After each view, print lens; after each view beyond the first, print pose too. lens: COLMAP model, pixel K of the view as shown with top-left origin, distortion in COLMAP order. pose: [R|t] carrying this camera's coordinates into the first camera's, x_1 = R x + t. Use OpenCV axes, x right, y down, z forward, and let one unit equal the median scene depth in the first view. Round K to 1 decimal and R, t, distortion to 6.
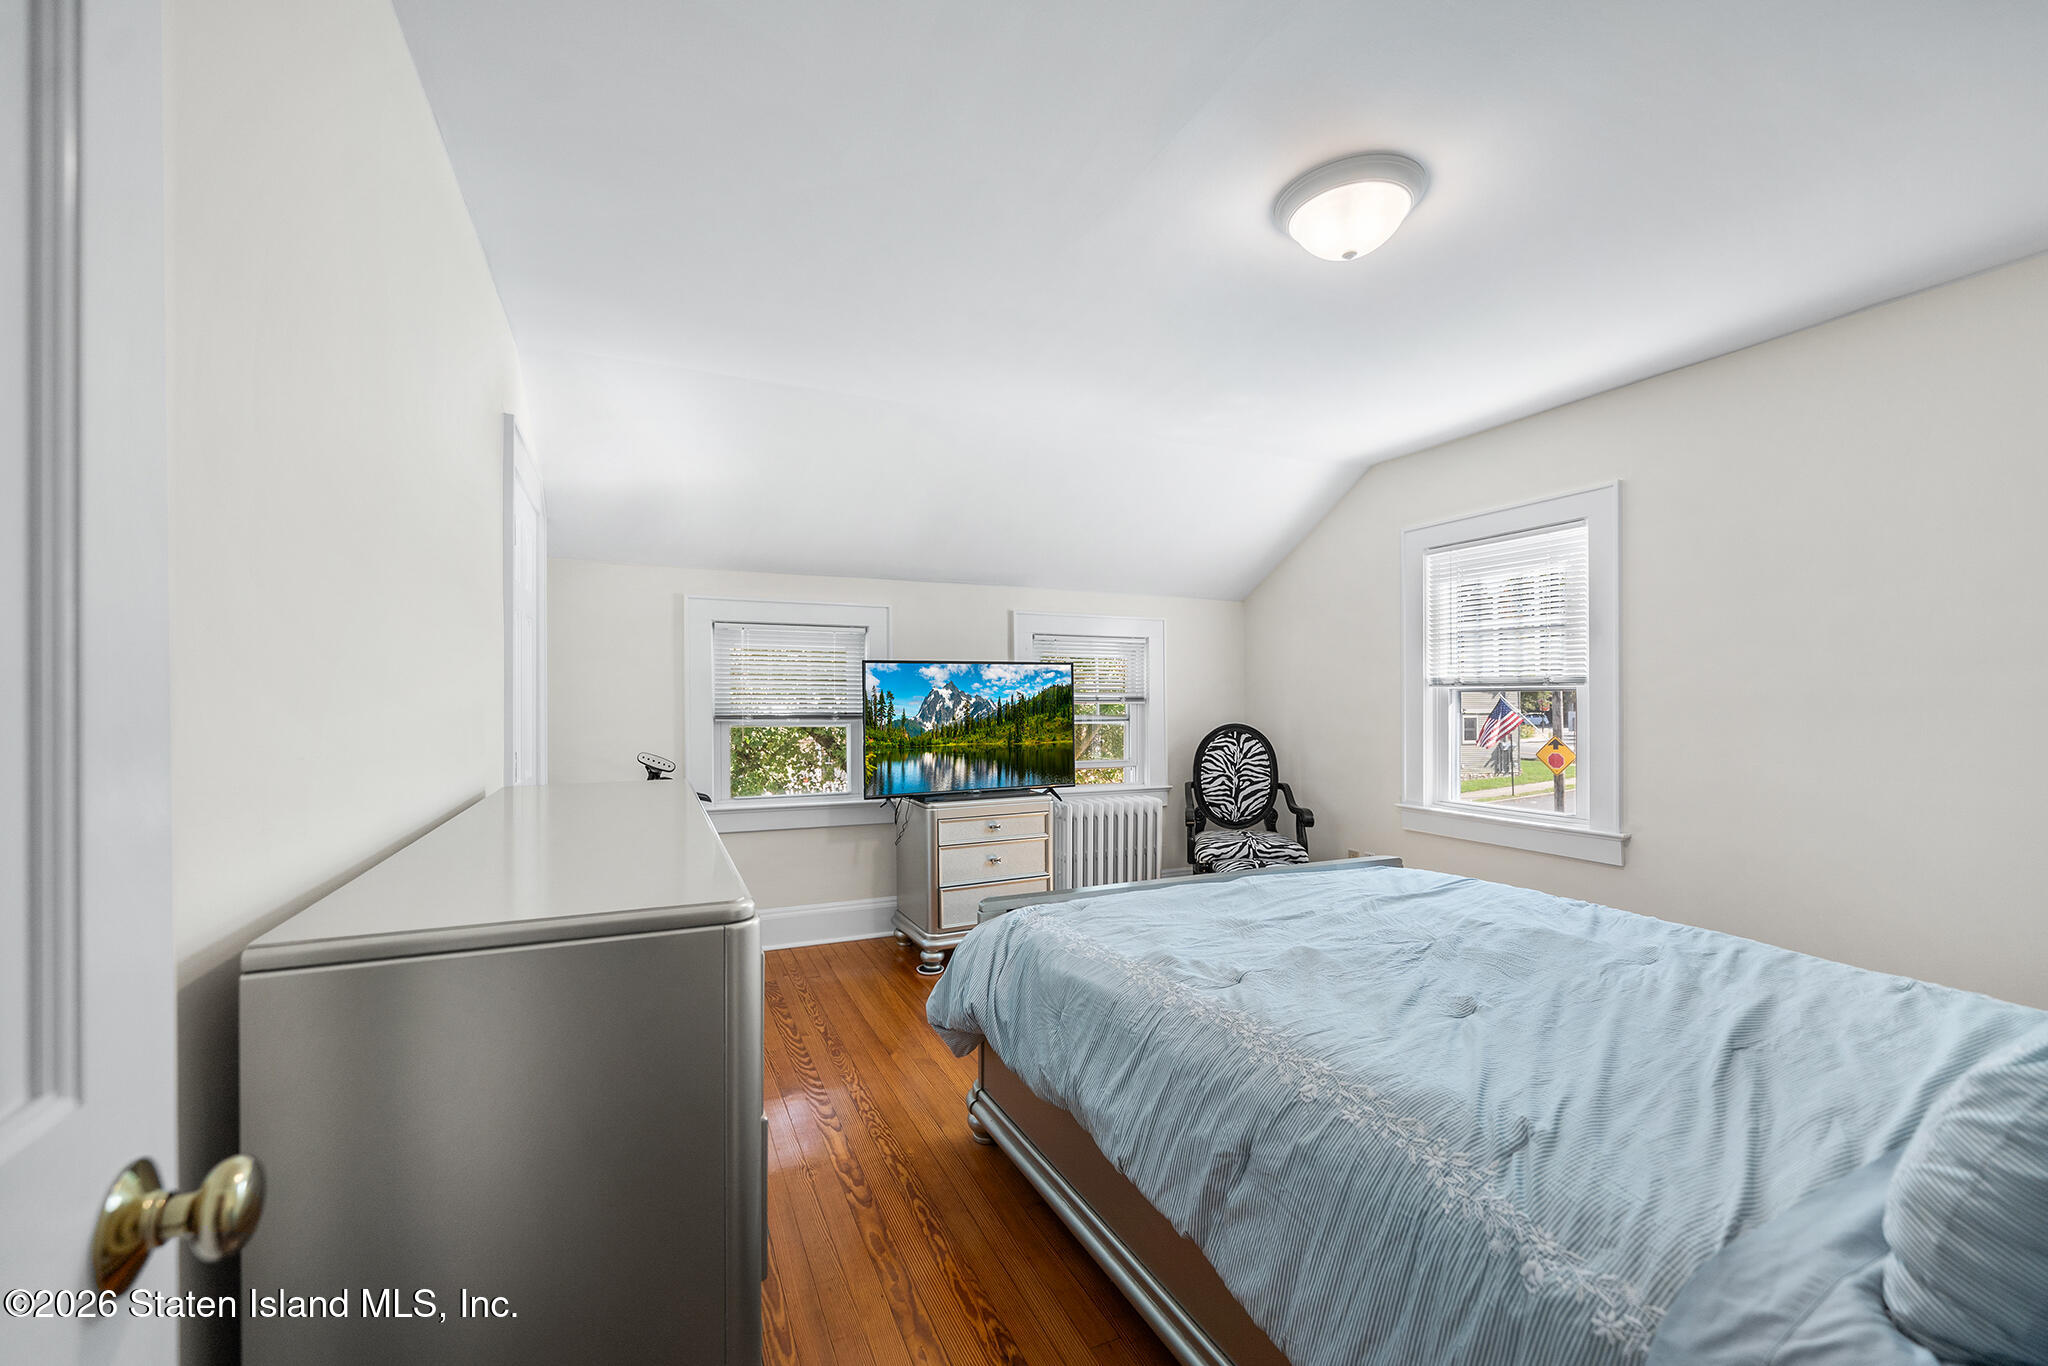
lens RADIAL K [[815.5, 0, 1024.0], [0, 815.5, 683.0], [0, 0, 1]] dist [0.000430, 0.000021]
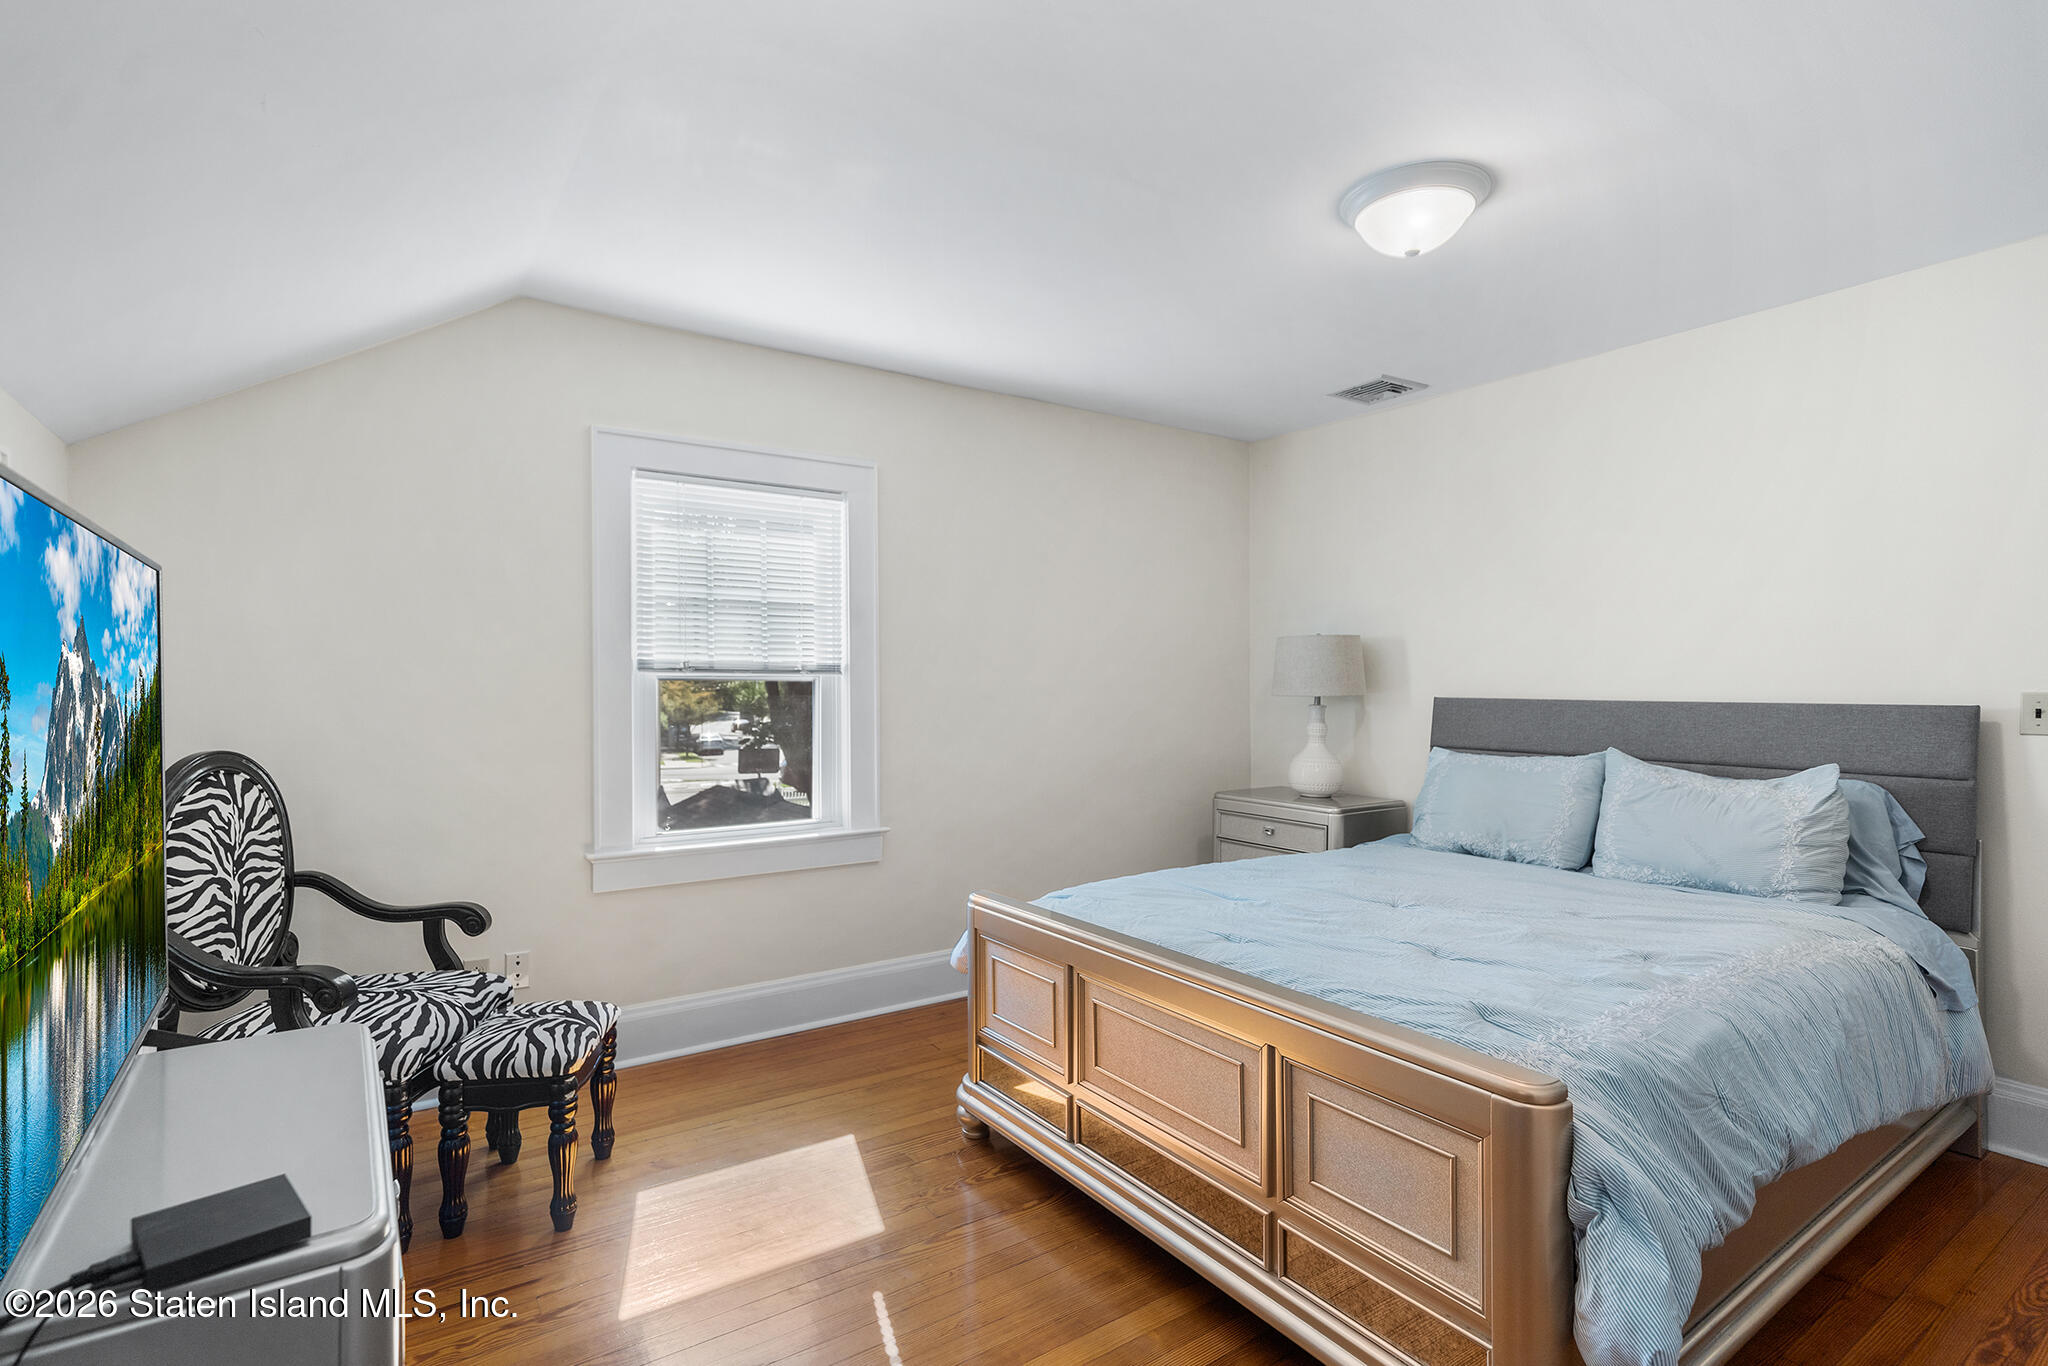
lens RADIAL K [[962.2, 0, 1024.0], [0, 962.2, 683.0], [0, 0, 1]] dist [0.001630, 0.000058]
pose [[-0.160740, 0.000573, 0.986997, -0.291022], [-0.024466, 0.999690, -0.004565, 0.007861], [-0.986693, -0.024882, -0.160677, 0.685683]]
